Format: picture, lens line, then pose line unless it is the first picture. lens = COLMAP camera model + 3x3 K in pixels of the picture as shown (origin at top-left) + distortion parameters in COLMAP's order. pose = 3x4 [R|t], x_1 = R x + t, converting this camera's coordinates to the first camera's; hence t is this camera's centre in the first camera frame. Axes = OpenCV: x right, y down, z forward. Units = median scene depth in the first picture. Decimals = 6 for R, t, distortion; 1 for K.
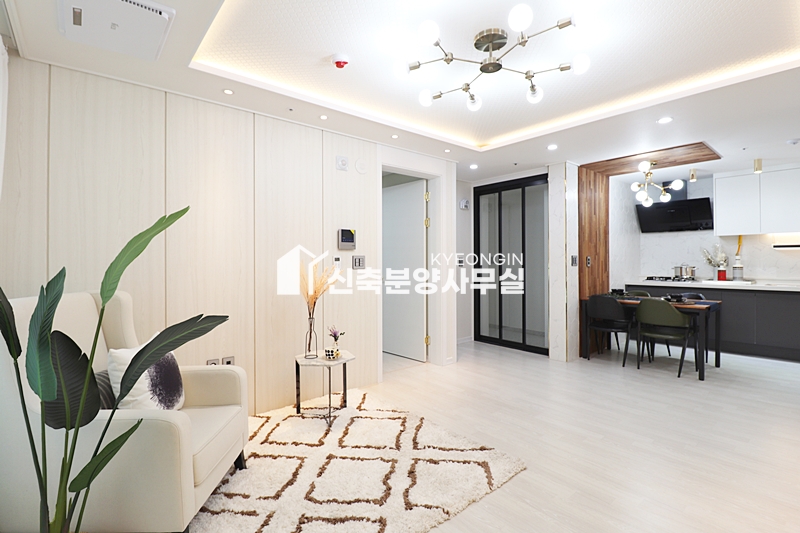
lens RADIAL K [[378.3, 0, 401.0], [0, 378.3, 259.5], [0, 0, 1]] dist [-0.002024, -0.000898]
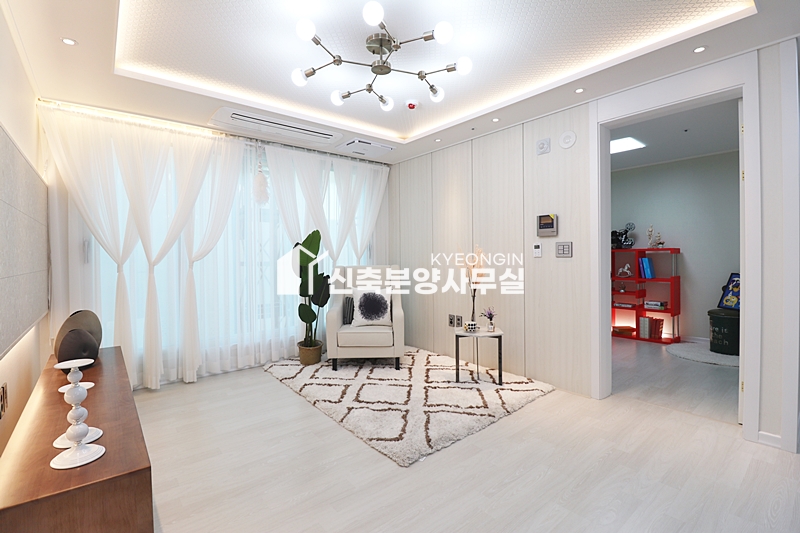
lens RADIAL K [[378.3, 0, 401.0], [0, 378.3, 259.5], [0, 0, 1]] dist [-0.002024, -0.000898]
pose [[-0.027000, 0.013899, -0.999539, 0.814783], [0.015020, 0.999796, 0.013496, 0.013524], [0.999523, -0.014648, -0.027203, 0.660402]]
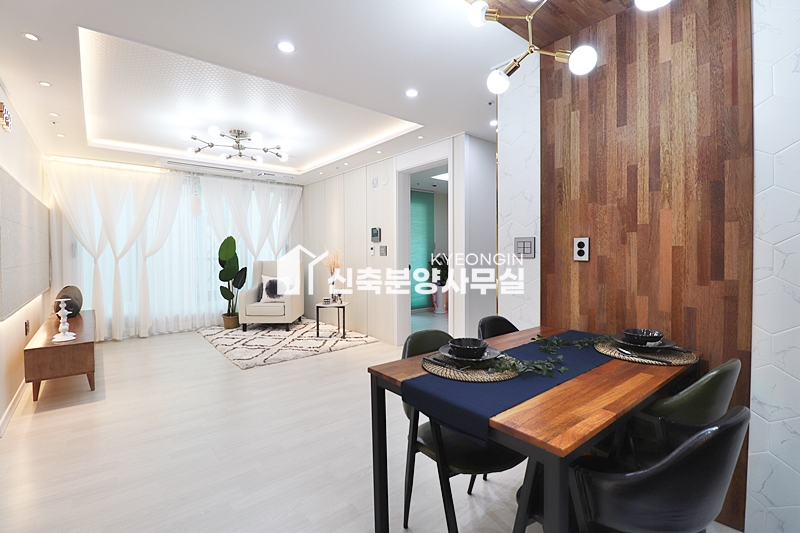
lens RADIAL K [[365.7, 0, 386.3], [0, 365.7, 259.9], [0, 0, 1]] dist [0.000088, -0.000180]
pose [[-0.030220, 0.024099, -0.999253, 1.253206], [0.010044, 0.999666, 0.023805, 0.010153], [0.999493, -0.009317, -0.030451, 1.082114]]
